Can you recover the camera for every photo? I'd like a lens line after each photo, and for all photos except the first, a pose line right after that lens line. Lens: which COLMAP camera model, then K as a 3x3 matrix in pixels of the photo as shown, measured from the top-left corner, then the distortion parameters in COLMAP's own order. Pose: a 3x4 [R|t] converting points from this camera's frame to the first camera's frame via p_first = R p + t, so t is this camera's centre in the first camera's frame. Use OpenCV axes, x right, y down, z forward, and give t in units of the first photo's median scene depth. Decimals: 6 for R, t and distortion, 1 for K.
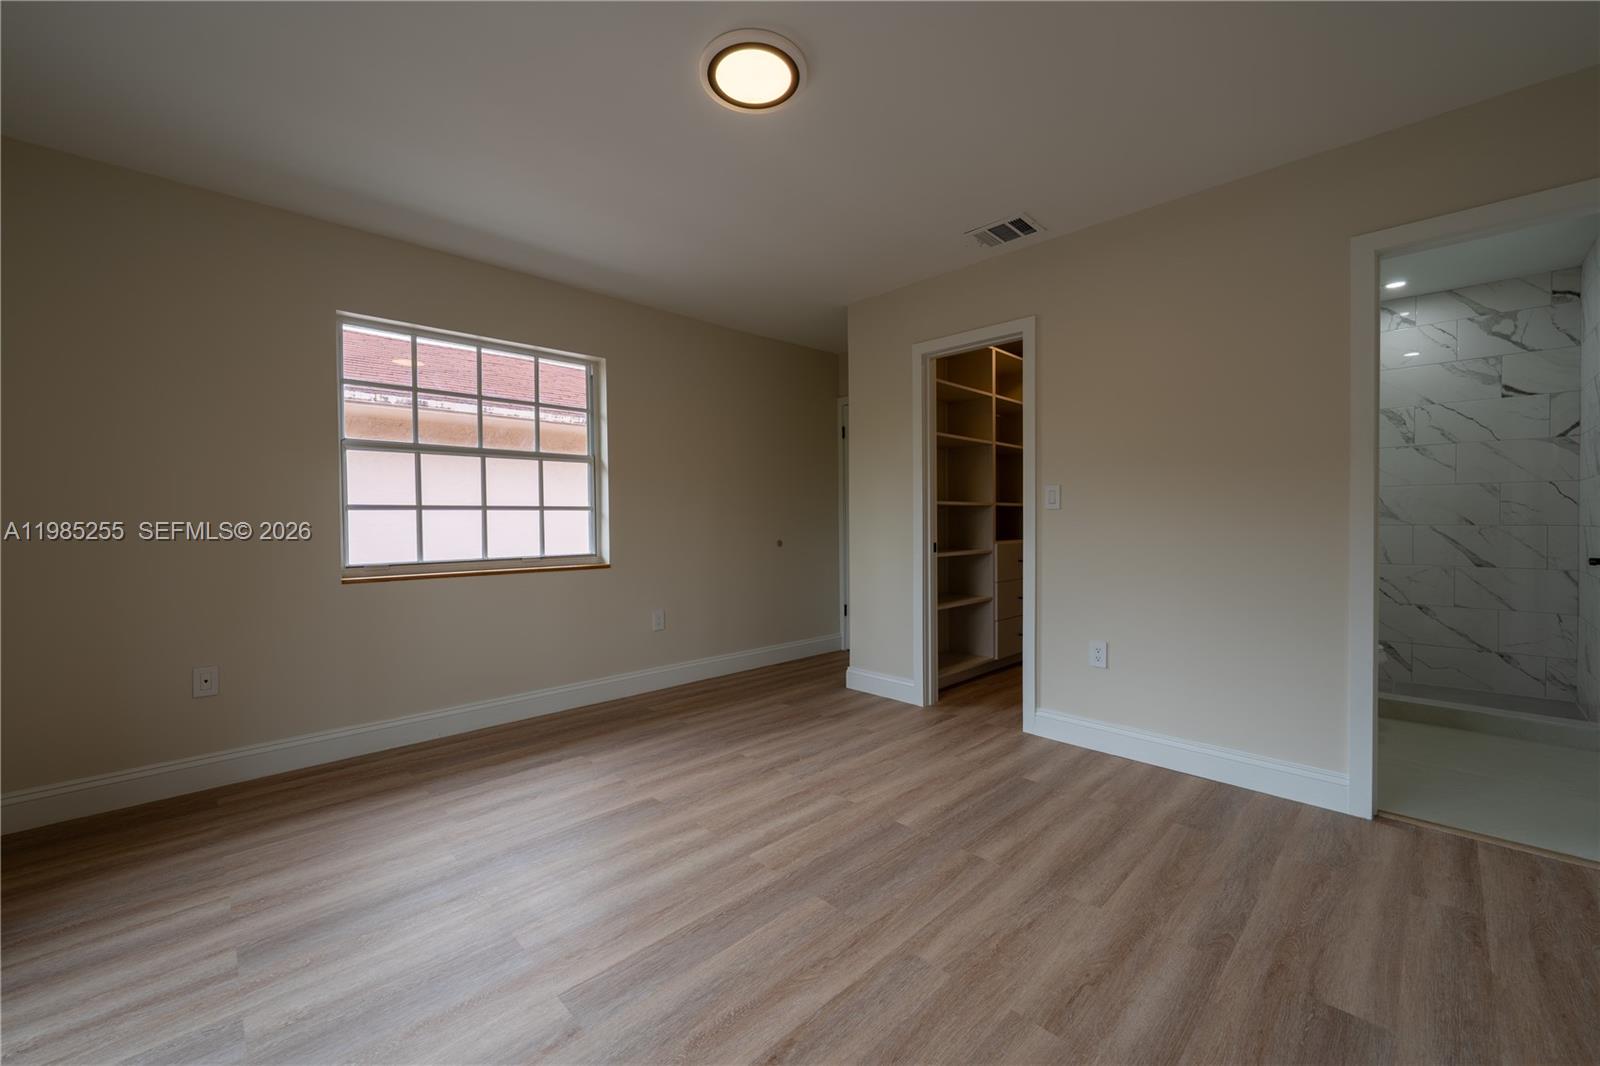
lens RADIAL K [[628.1, 0, 803.1], [0, 628.1, 541.2], [0, 0, 1]] dist [0.001657, -0.001147]
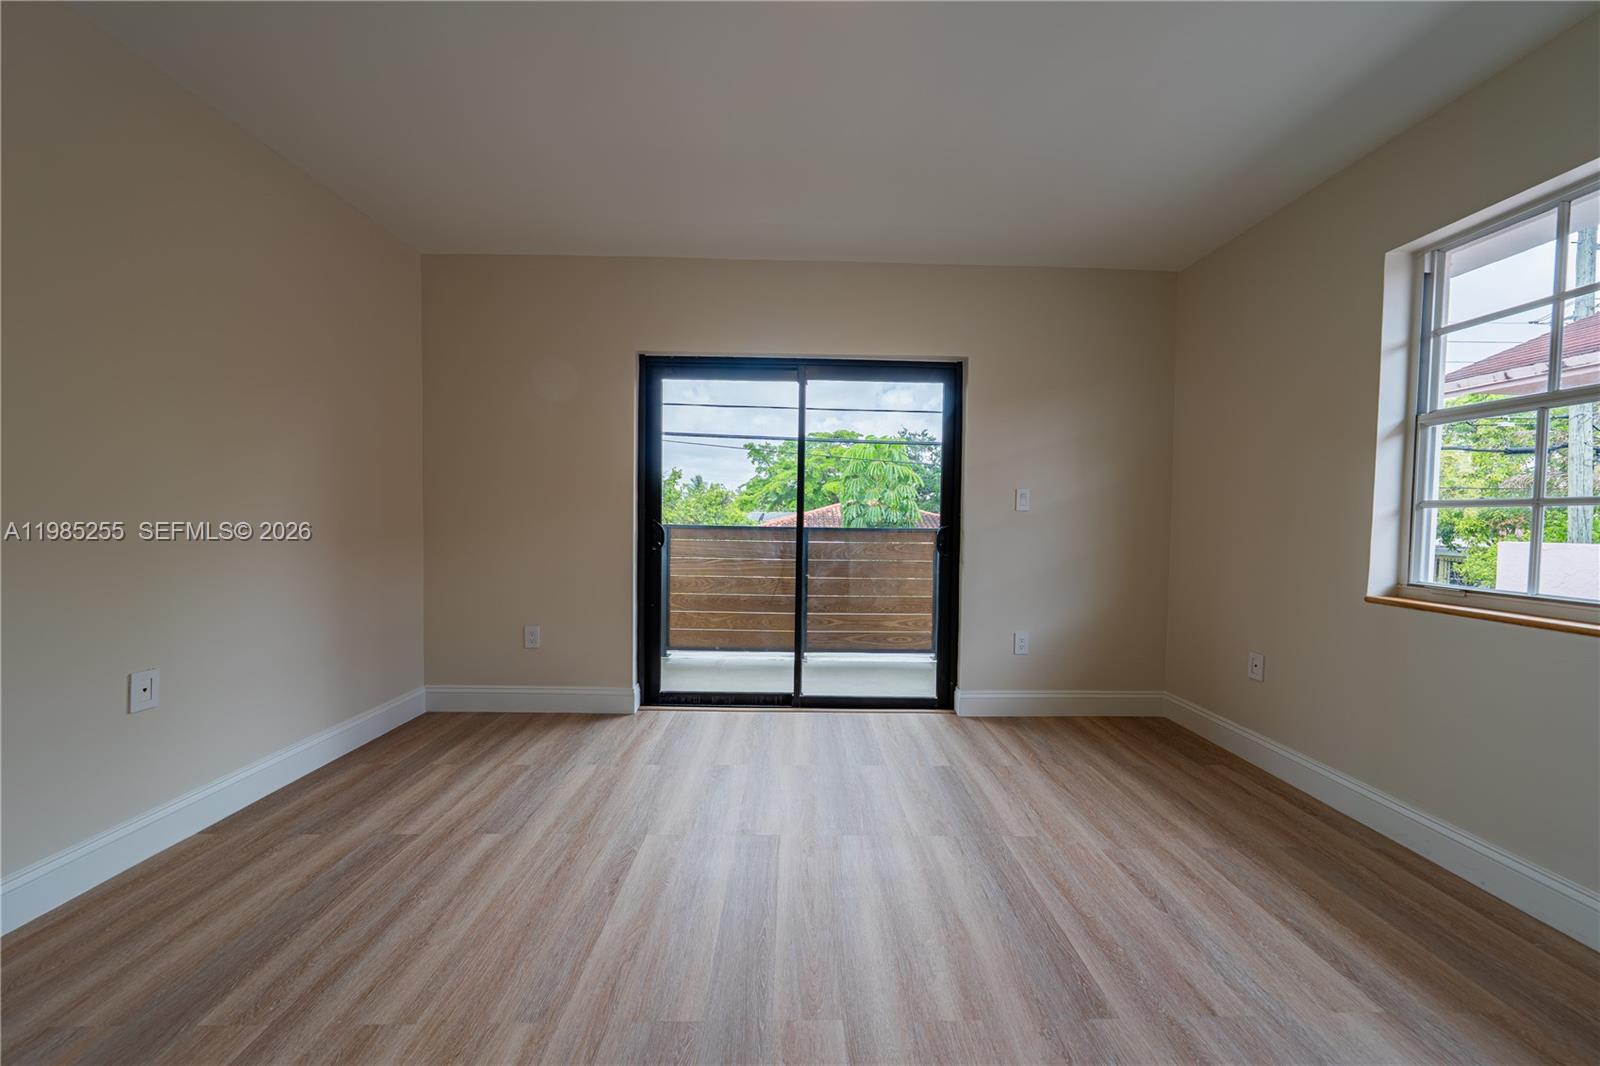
lens RADIAL K [[549.9, 0, 806.7], [0, 549.9, 525.3], [0, 0, 1]] dist [-0.002517, -0.000243]
pose [[-0.680992, 0.011851, -0.732195, 0.296913], [-0.035729, 0.998141, 0.049386, -0.043180], [0.731419, 0.059792, -0.679302, 1.102677]]
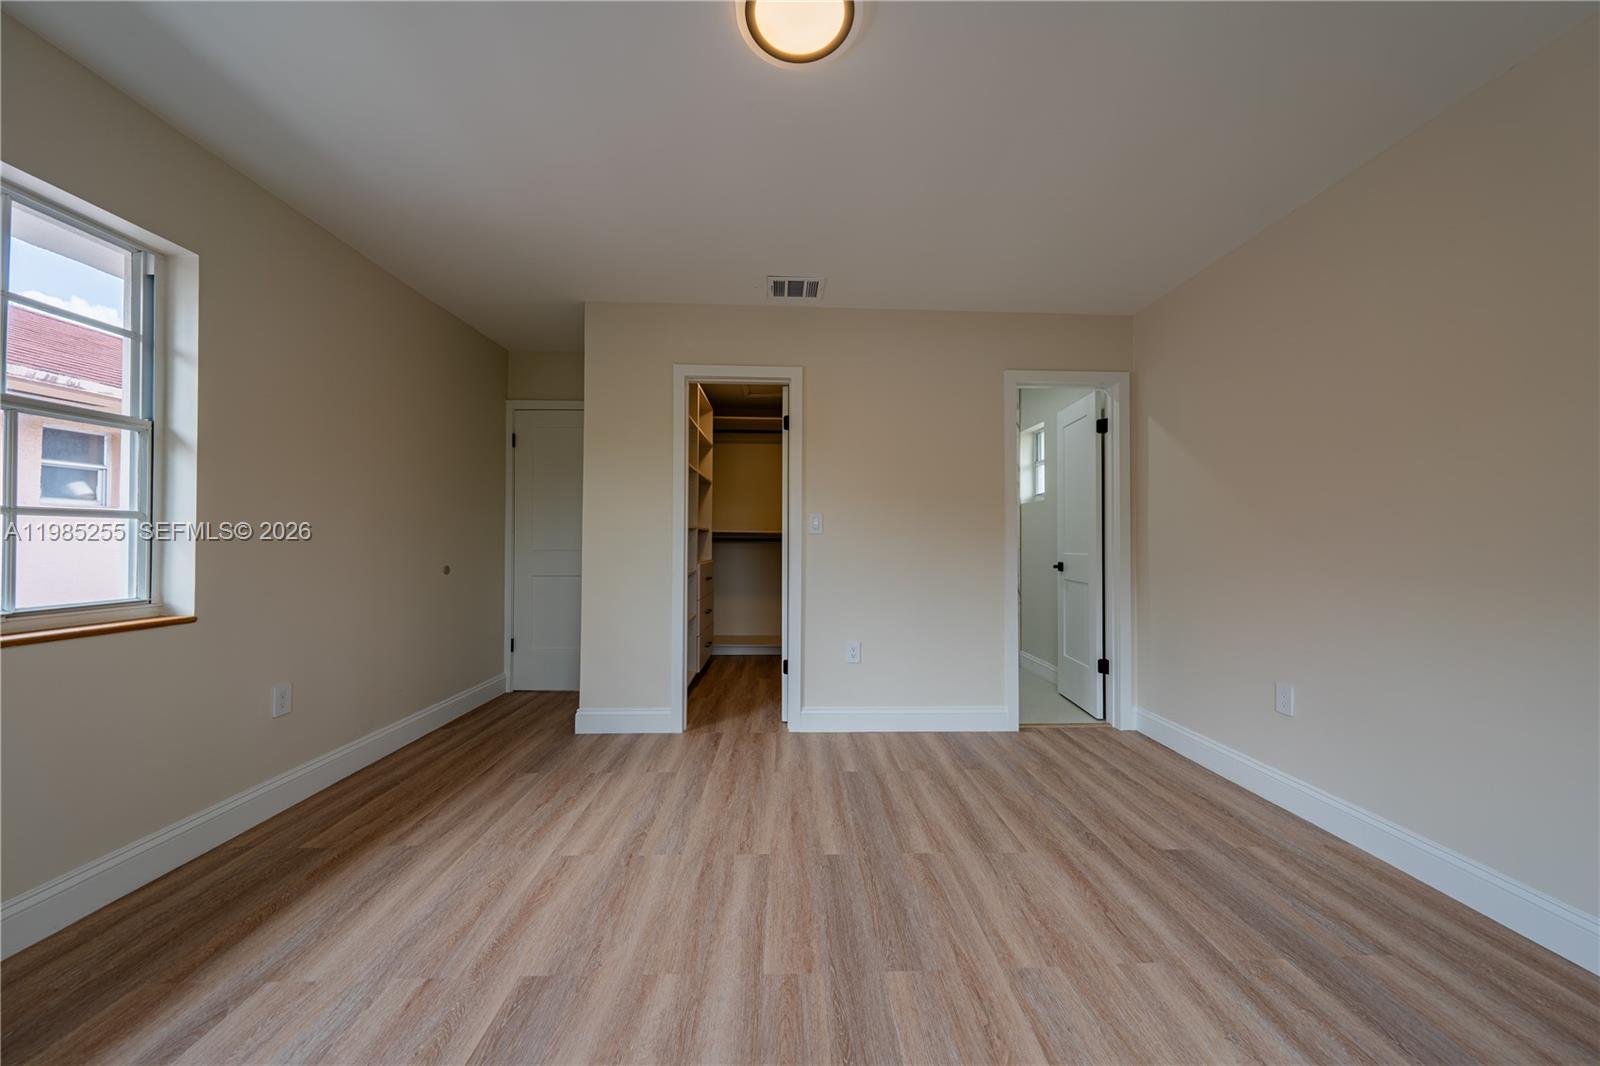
lens RADIAL K [[549.9, 0, 805.7], [0, 549.9, 534.4], [0, 0, 1]] dist [-0.002517, -0.000243]
pose [[0.674178, 0.017187, 0.738369, -0.463183], [0.016597, 0.999124, -0.038411, -0.012619], [-0.738382, 0.038151, 0.673302, 0.399476]]
